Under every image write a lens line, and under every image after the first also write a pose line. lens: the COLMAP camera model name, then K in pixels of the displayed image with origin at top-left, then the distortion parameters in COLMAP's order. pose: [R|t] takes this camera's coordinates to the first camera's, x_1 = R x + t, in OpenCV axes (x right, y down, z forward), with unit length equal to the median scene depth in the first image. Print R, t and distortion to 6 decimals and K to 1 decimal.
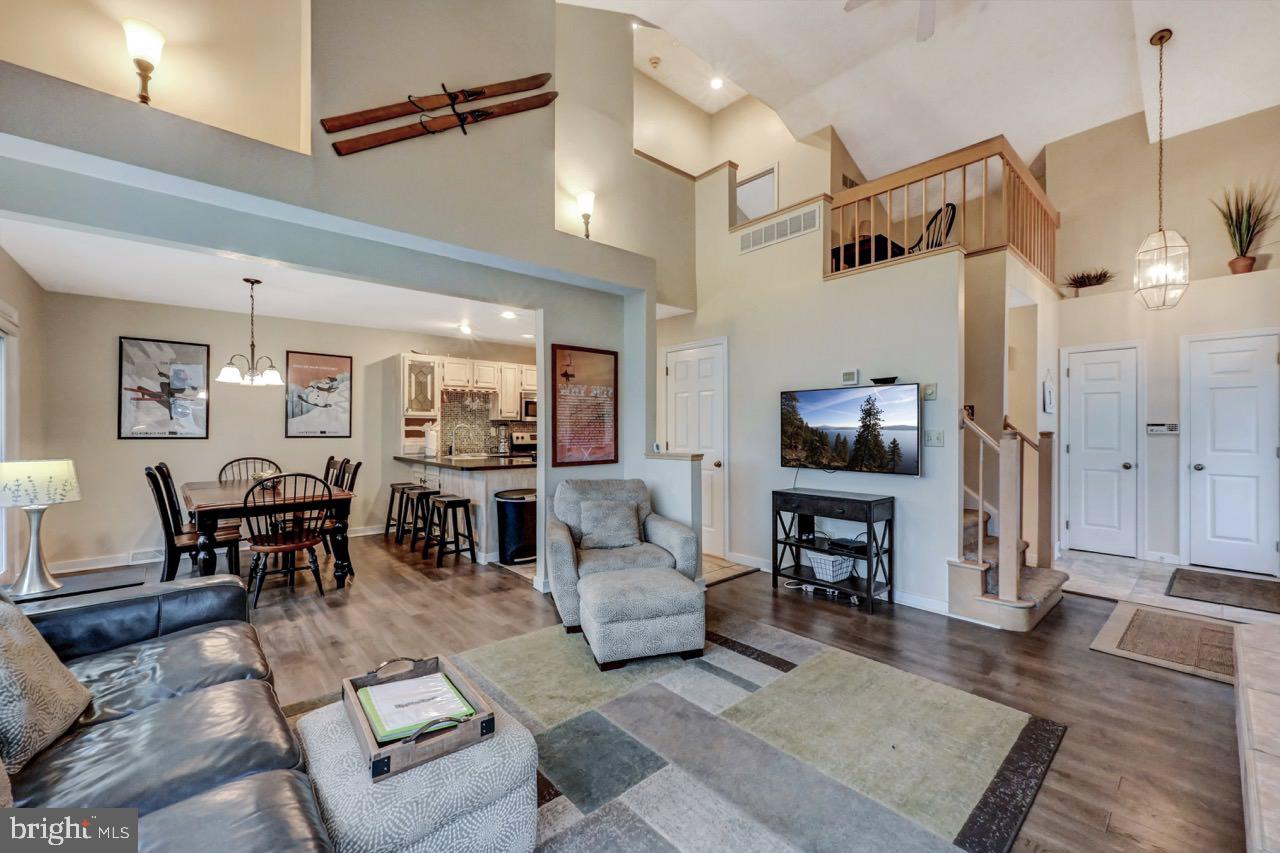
lens RADIAL K [[502.9, 0, 634.3], [0, 502.9, 427.9], [0, 0, 1]] dist [-0.001204, 0.000373]
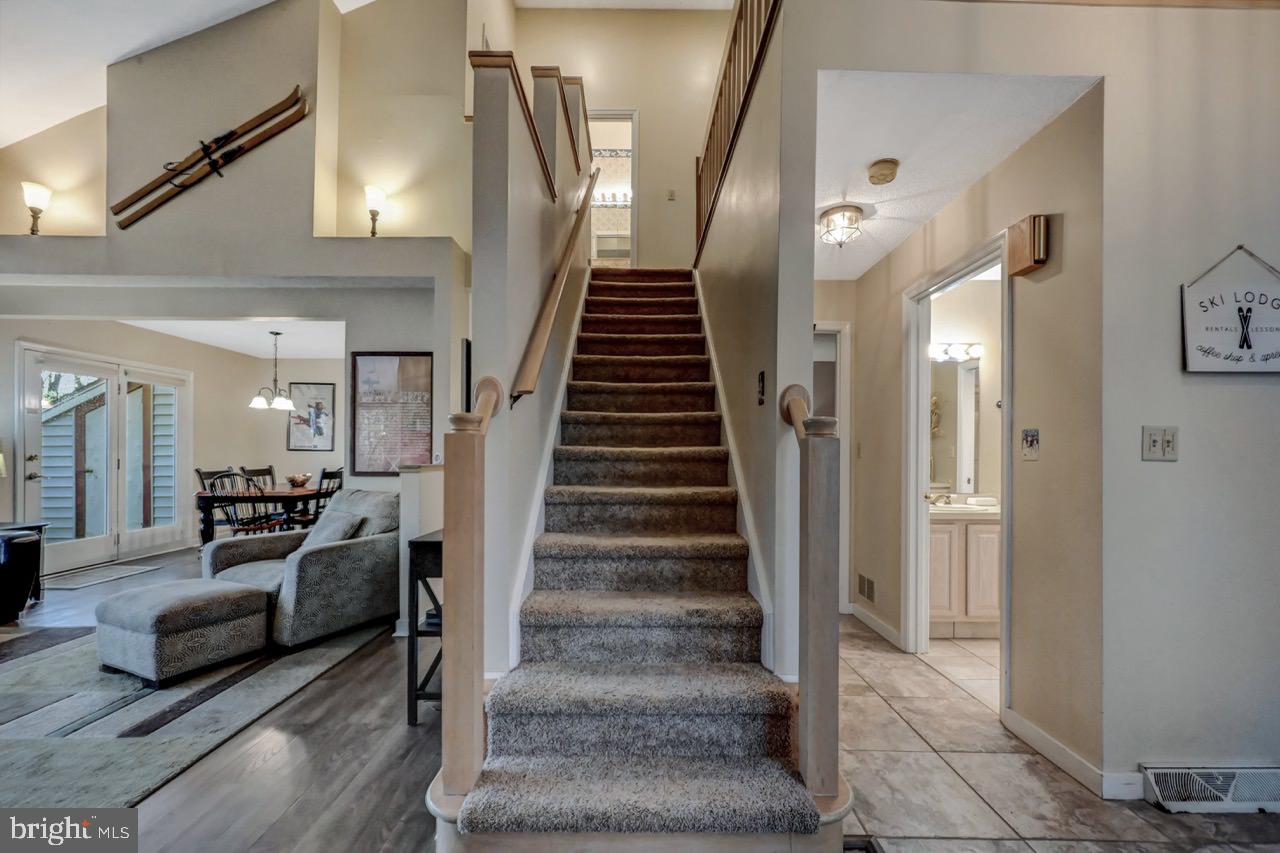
lens RADIAL K [[517.1, 0, 635.2], [0, 517.1, 448.6], [0, 0, 1]] dist [0.000049, 0.000862]
pose [[0.761118, -0.003689, -0.648603, 0.935048], [0.000881, 0.999989, -0.004654, 0.029129], [0.648613, 0.002971, 0.761113, 0.594204]]
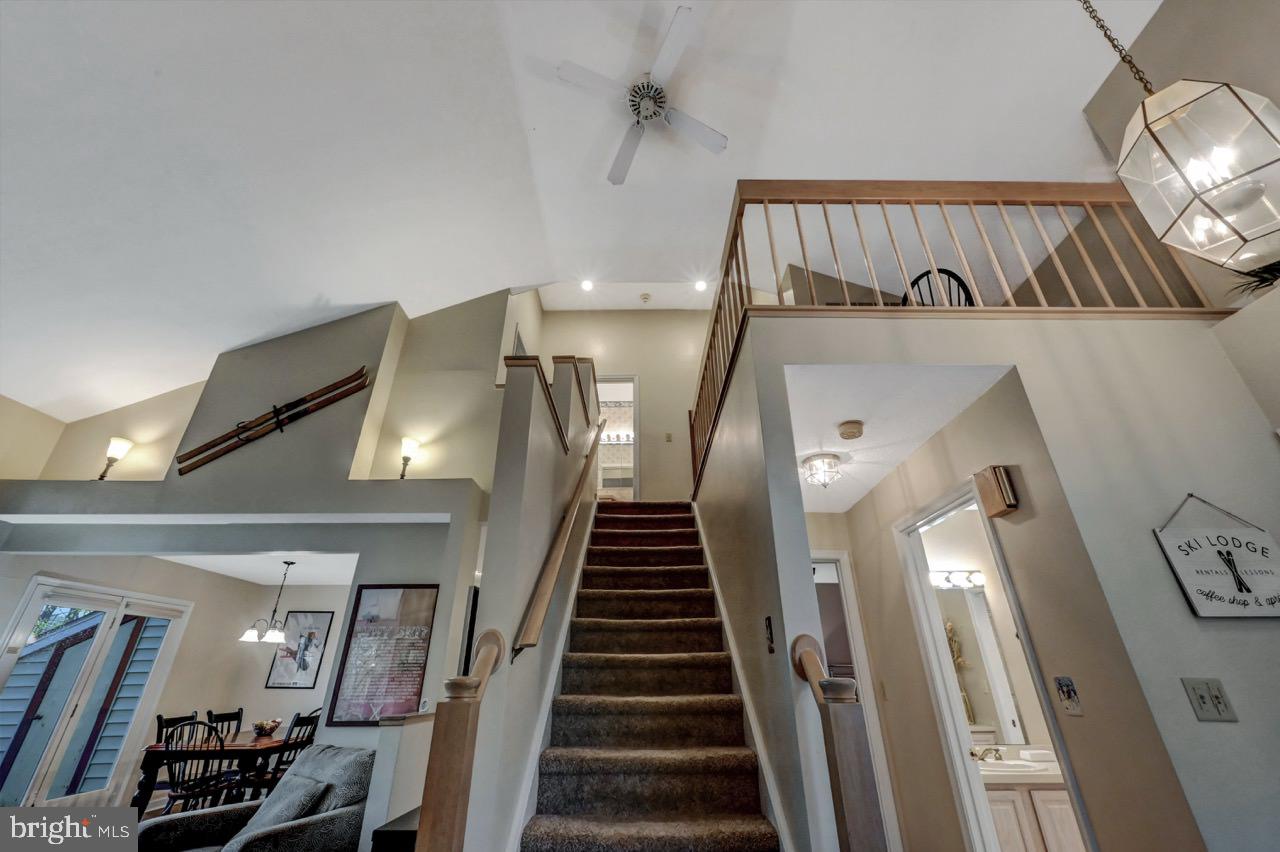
lens RADIAL K [[502.9, 0, 634.3], [0, 502.9, 427.4], [0, 0, 1]] dist [-0.001204, 0.000373]
pose [[0.755477, -0.296004, -0.584496, 0.943197], [0.008959, 0.896706, -0.442536, -0.001794], [0.655114, 0.329089, 0.680093, 0.581544]]
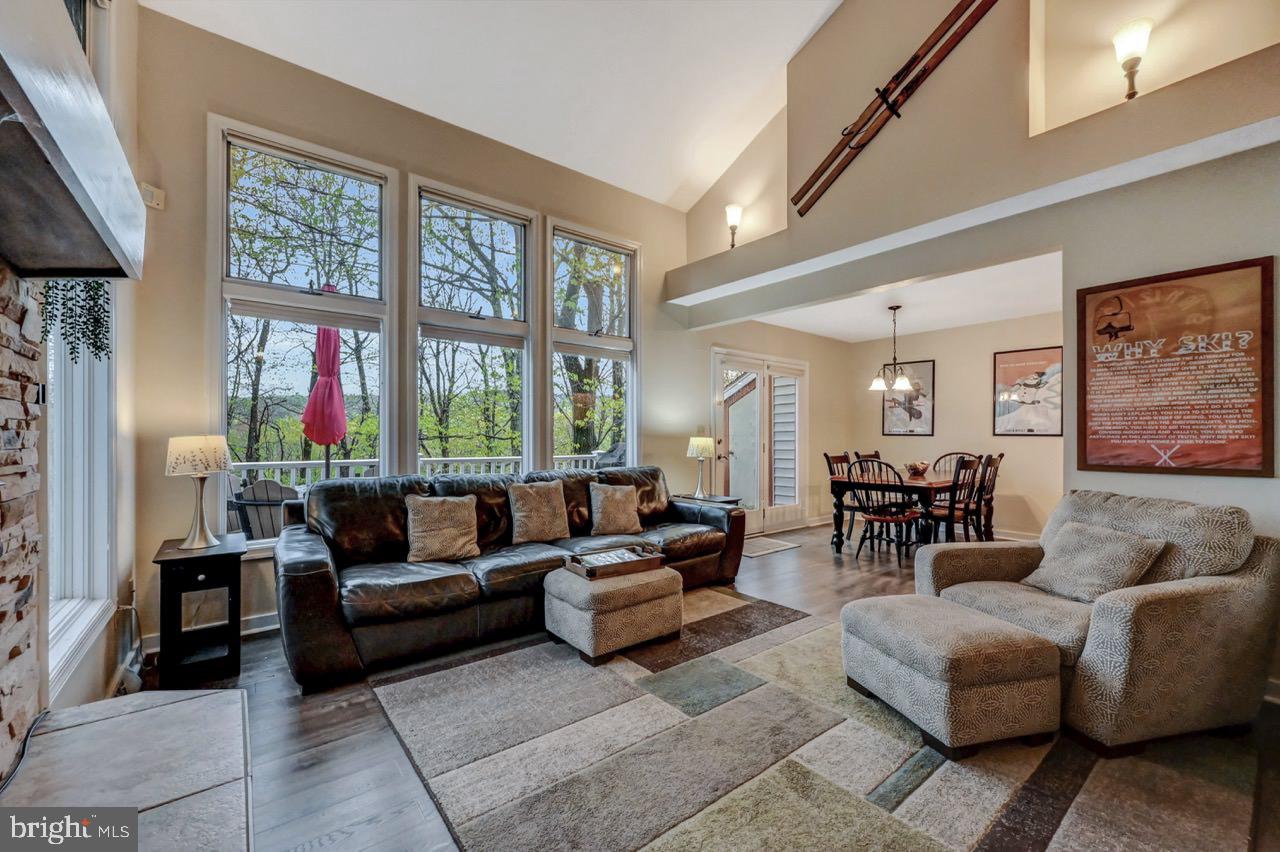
lens RADIAL K [[509.2, 0, 644.7], [0, 509.2, 435.5], [0, 0, 1]] dist [-0.002560, -0.000034]
pose [[-0.033907, -0.004879, -0.999413, 0.551359], [0.001523, 0.999987, -0.004933, 0.032577], [0.999424, -0.001690, -0.033899, 0.443224]]
